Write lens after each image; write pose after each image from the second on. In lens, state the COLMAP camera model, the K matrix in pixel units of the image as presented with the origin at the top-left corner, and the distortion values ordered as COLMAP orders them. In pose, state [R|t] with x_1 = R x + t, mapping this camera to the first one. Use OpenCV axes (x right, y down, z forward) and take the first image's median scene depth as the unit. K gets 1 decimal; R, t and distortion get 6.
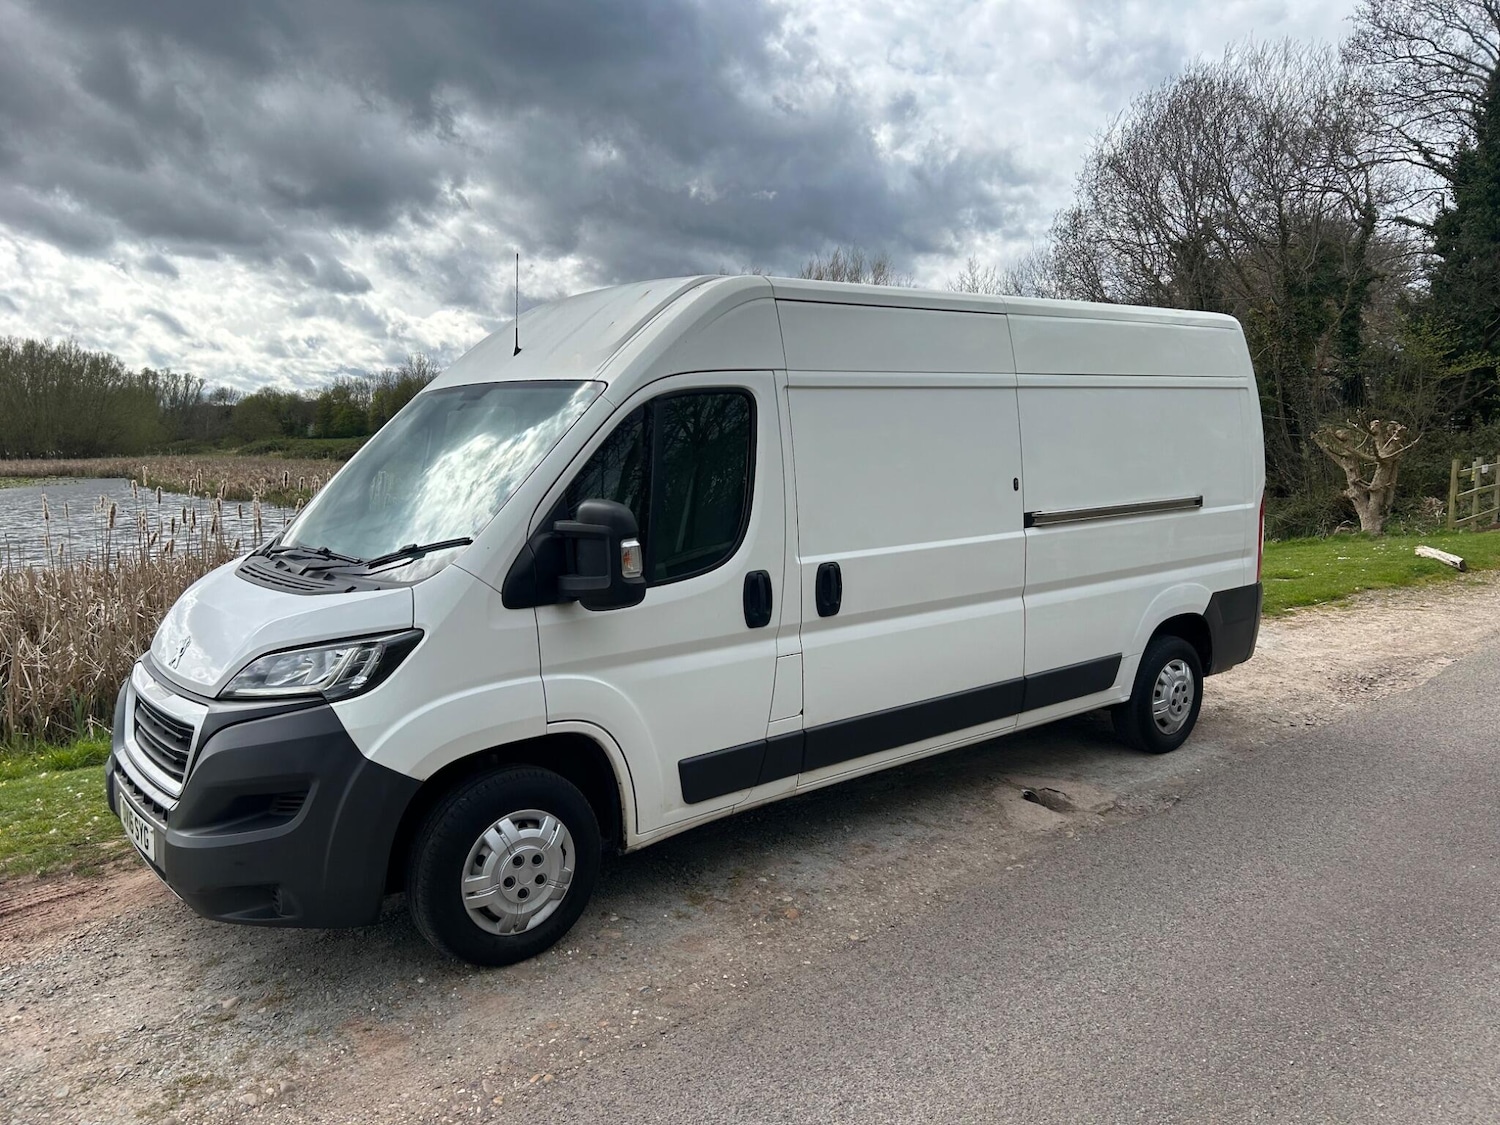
lens RADIAL K [[1131.8, 0, 745.8], [0, 1131.8, 605.7], [0, 0, 1]] dist [0.035904, -0.009302]
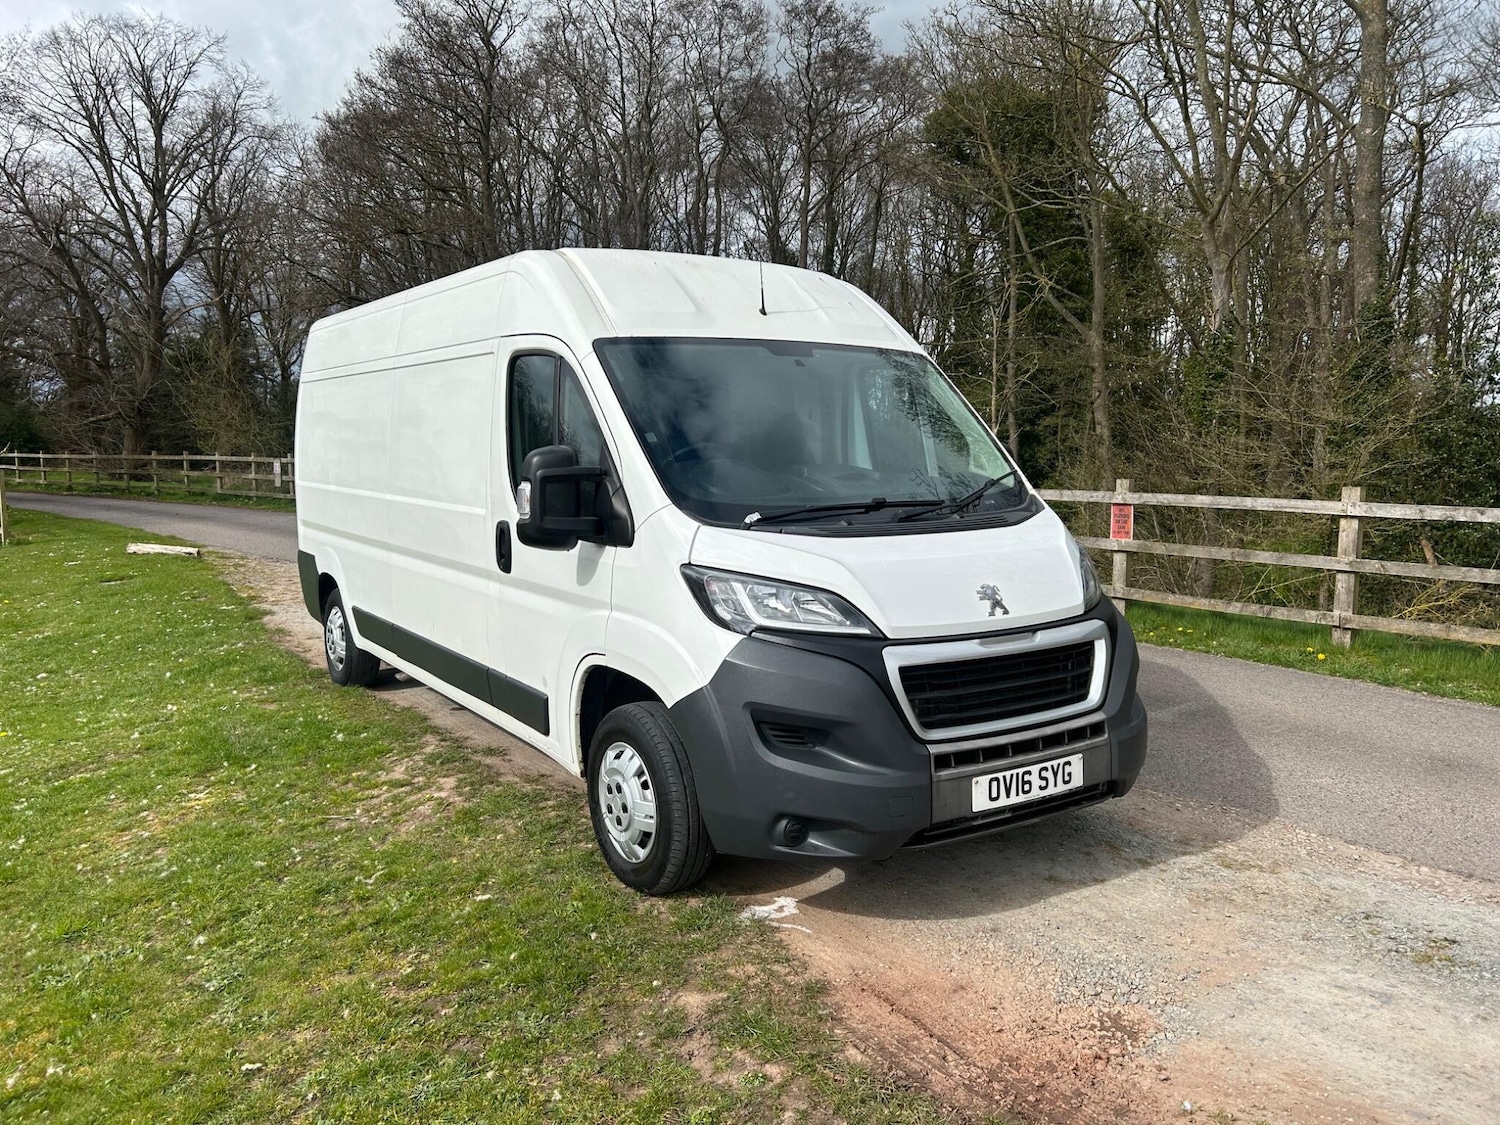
lens RADIAL K [[1131.8, 0, 750.0], [0, 1131.8, 562.5], [0, 0, 1]] dist [0.045344, -0.044755]
pose [[0.092091, -0.092168, 0.991476, -1.376168], [0.157971, 0.984449, 0.076842, -0.090130], [-0.983140, 0.149548, 0.105219, 1.029476]]
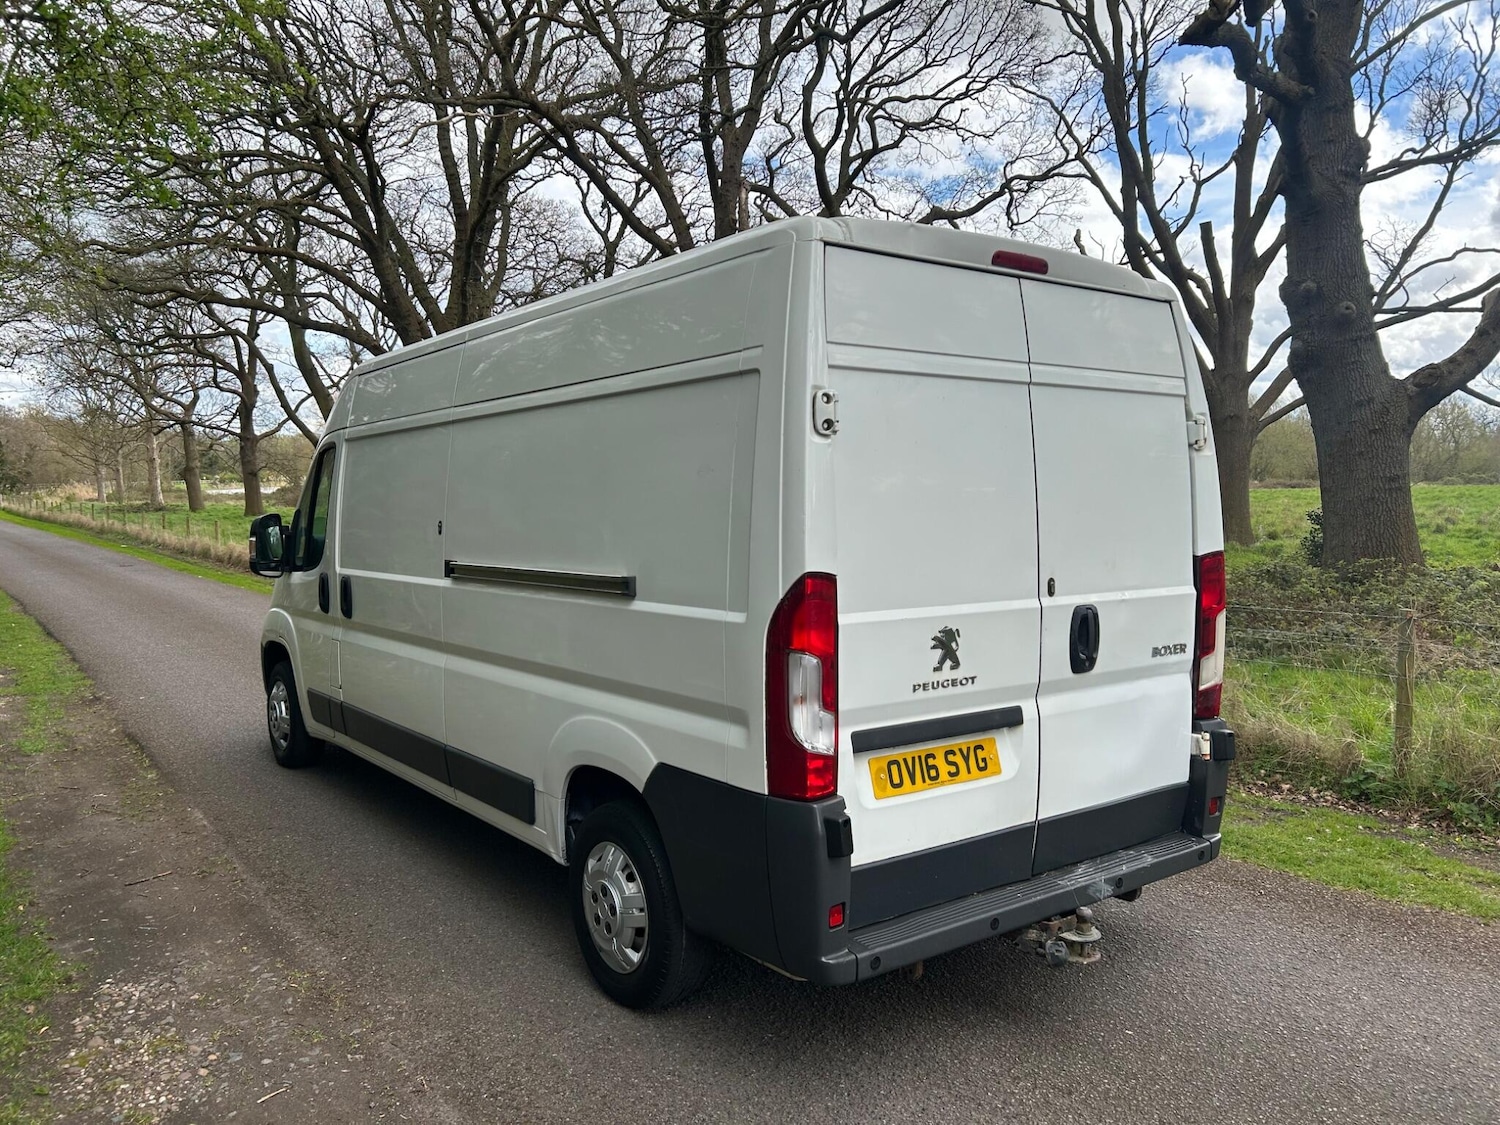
lens RADIAL K [[1127.6, 0, 753.5], [0, 1127.6, 562.7], [0, 0, 1]] dist [0.051543, -0.055738]
pose [[-0.039500, 0.060562, -0.997383, 1.422918], [-0.155758, 0.985587, 0.066015, -0.223030], [0.987005, 0.157958, -0.029498, 1.582125]]
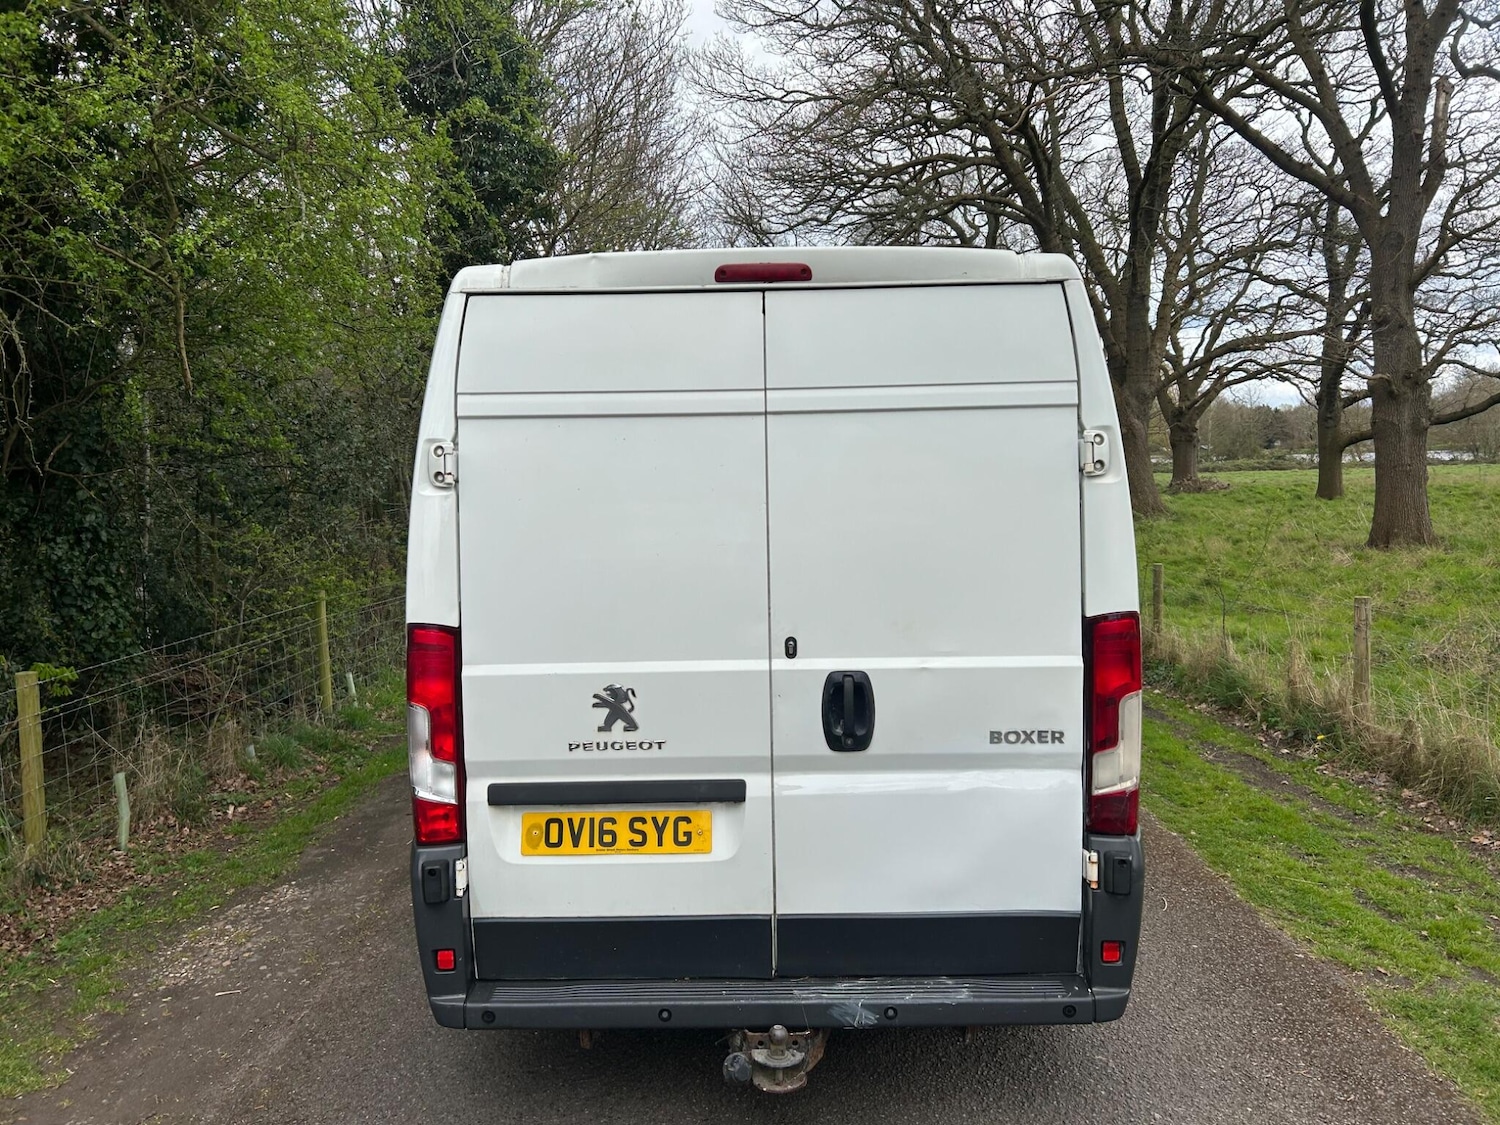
lens RADIAL K [[1124.5, 0, 750.6], [0, 1124.5, 565.4], [0, 0, 1]] dist [0.104183, -0.170484]
pose [[-0.638739, 0.074912, -0.765768, 1.136949], [-0.100275, 0.978656, 0.179379, -0.365145], [0.762861, 0.191364, -0.617594, 2.204162]]
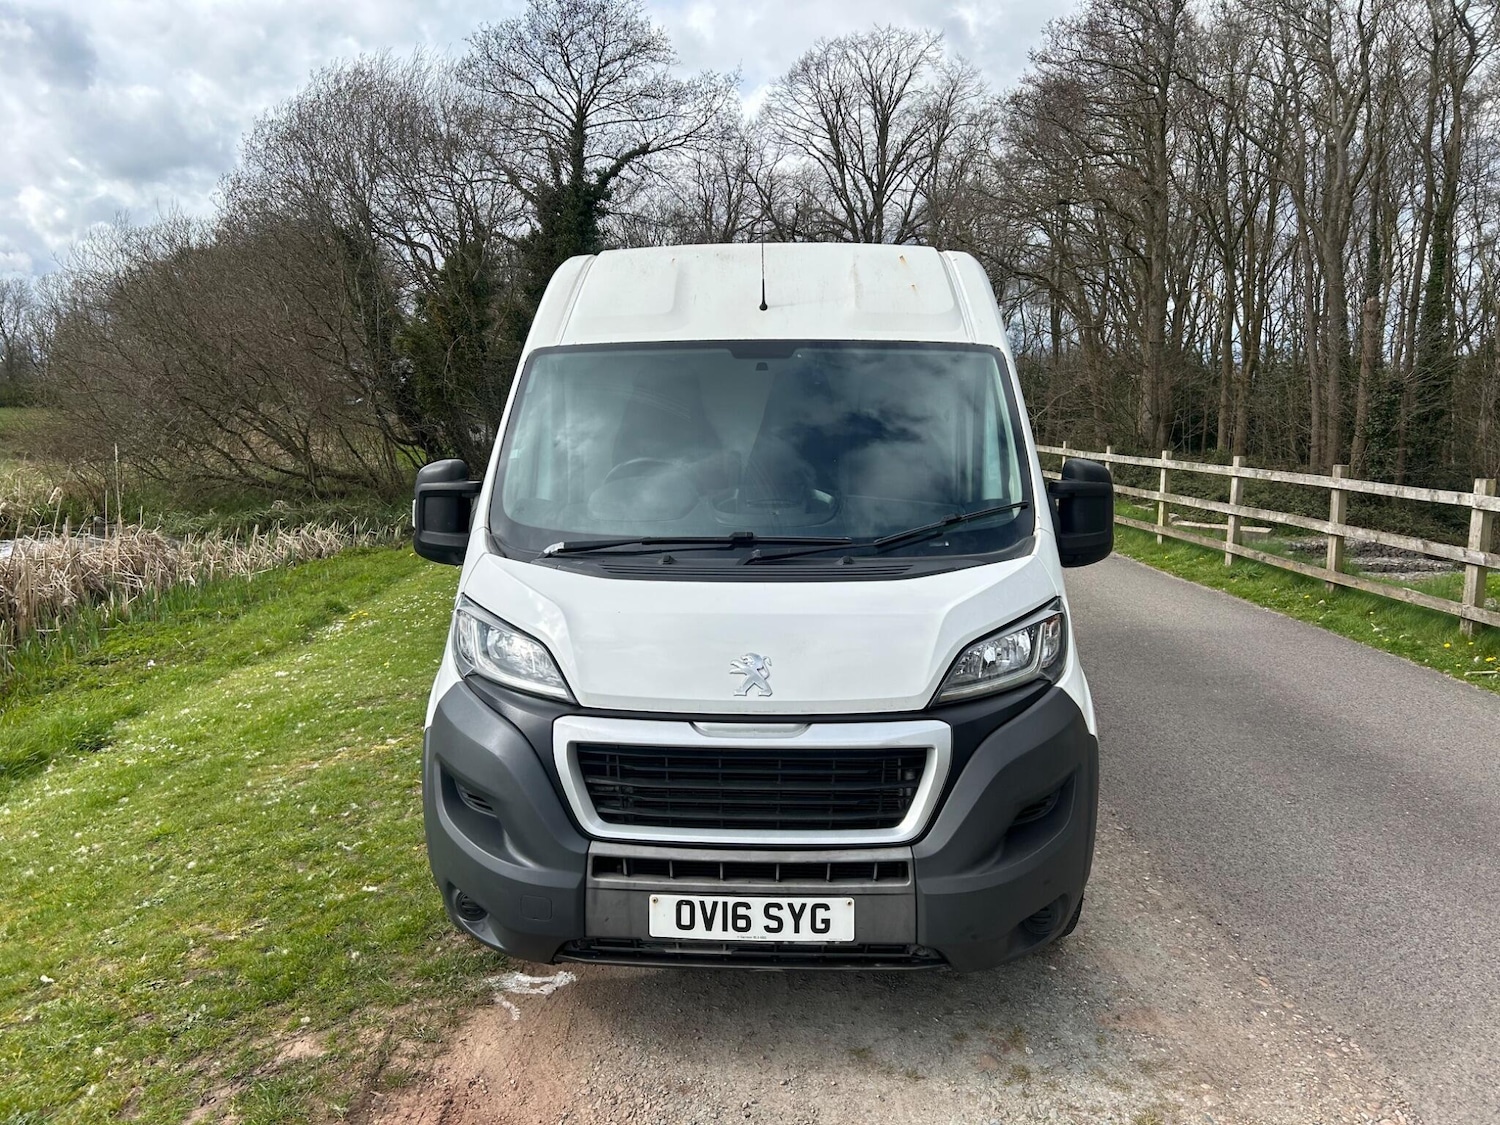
lens RADIAL K [[1131.8, 0, 750.0], [0, 1131.8, 562.5], [0, 0, 1]] dist [0.045344, -0.044755]
pose [[0.661811, -0.084162, 0.744932, -0.987142], [0.107129, 0.994097, 0.017138, -0.043554], [-0.741977, 0.068461, 0.666921, 0.466402]]
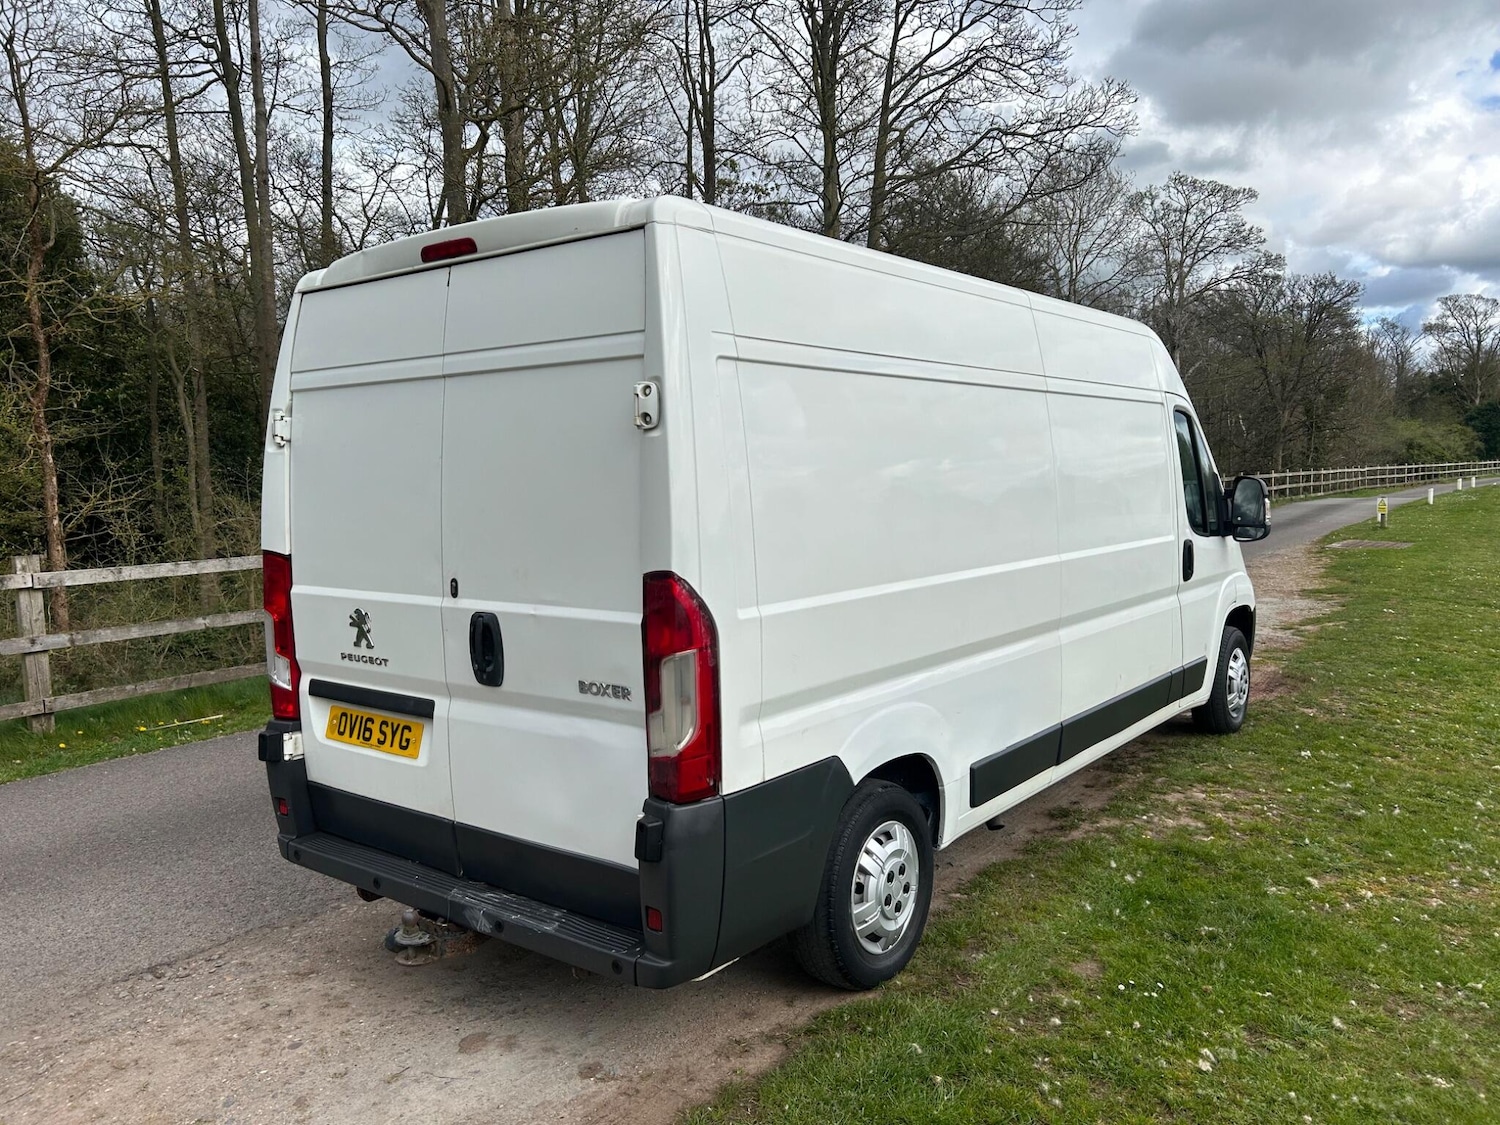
lens RADIAL K [[1135.2, 0, 749.5], [0, 1135.2, 574.1], [0, 0, 1]] dist [0.049770, -0.043527]
pose [[-0.973727, 0.053625, -0.221316, 0.536276], [-0.003860, 0.967851, 0.251493, -0.401988], [0.227687, 0.245740, -0.942216, 2.607656]]
